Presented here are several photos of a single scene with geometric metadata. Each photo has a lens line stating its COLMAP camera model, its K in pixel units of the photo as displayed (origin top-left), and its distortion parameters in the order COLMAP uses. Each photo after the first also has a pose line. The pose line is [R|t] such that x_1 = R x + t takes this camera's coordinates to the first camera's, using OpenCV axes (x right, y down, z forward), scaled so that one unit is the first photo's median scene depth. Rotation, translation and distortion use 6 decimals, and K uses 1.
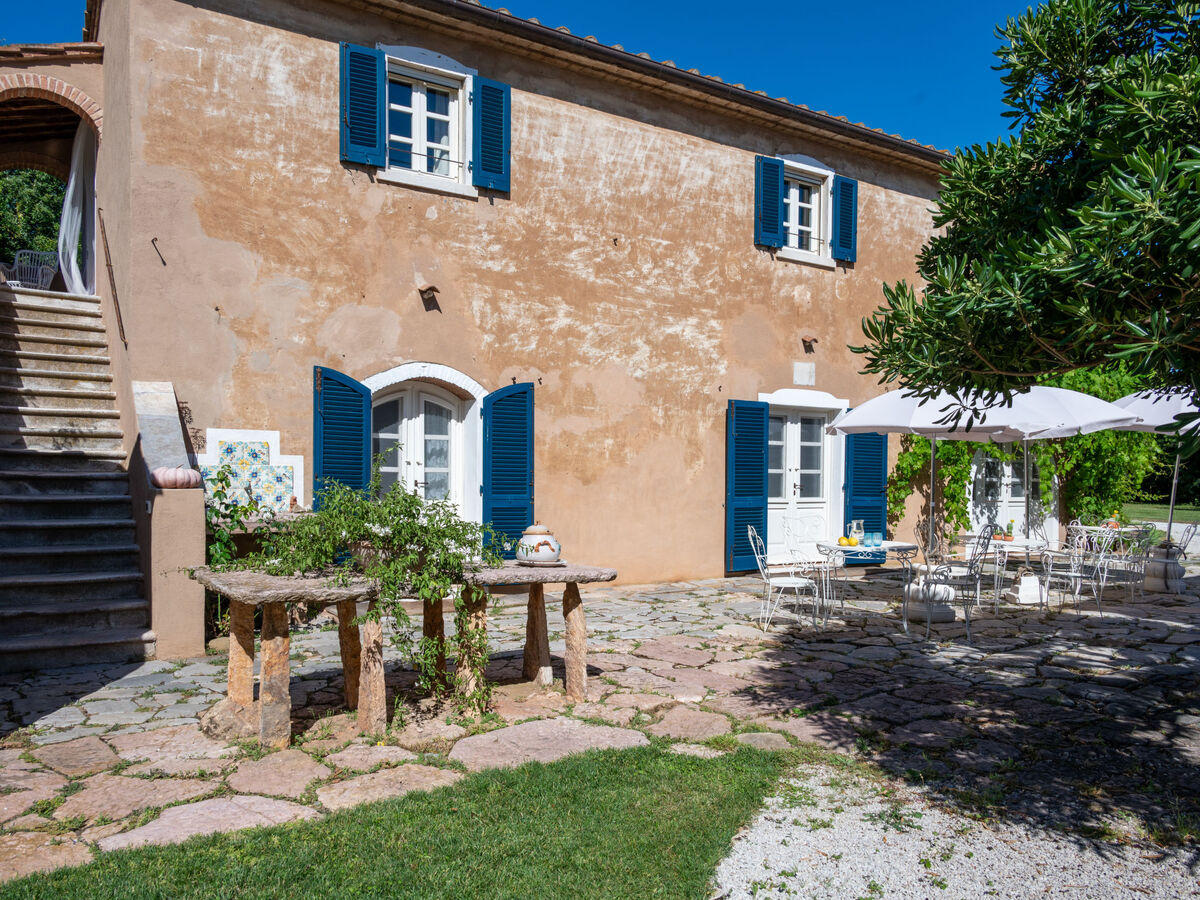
lens RADIAL K [[941.0, 0, 623.9], [0, 941.0, 448.1], [0, 0, 1]] dist [-0.003393, 0.007306]
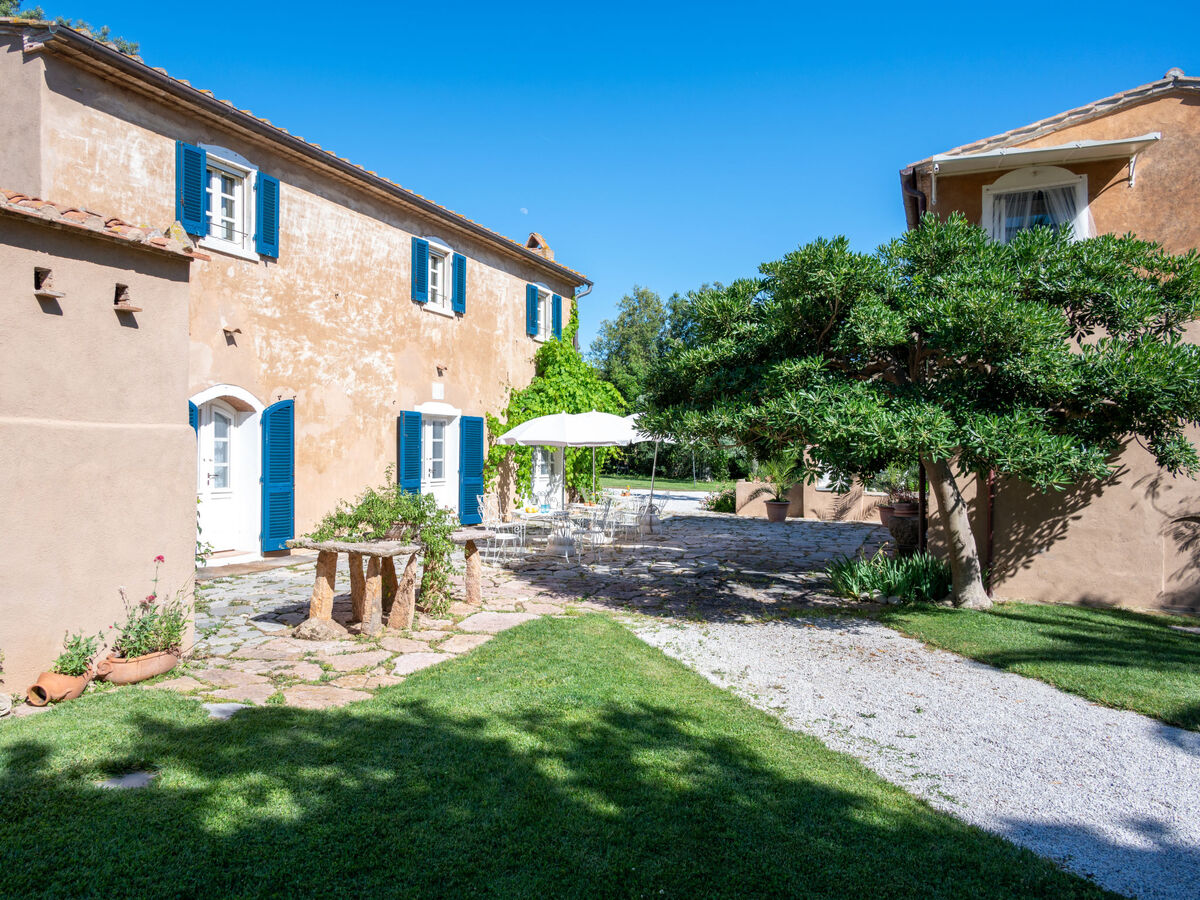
lens RADIAL K [[895.8, 0, 596.1], [0, 895.8, 430.0], [0, 0, 1]] dist [-0.001405, 0.001175]
pose [[0.828085, -0.005853, 0.560573, -0.418728], [0.009640, 0.999946, -0.003800, -0.014870], [-0.560520, 0.008550, 0.828096, -0.285377]]
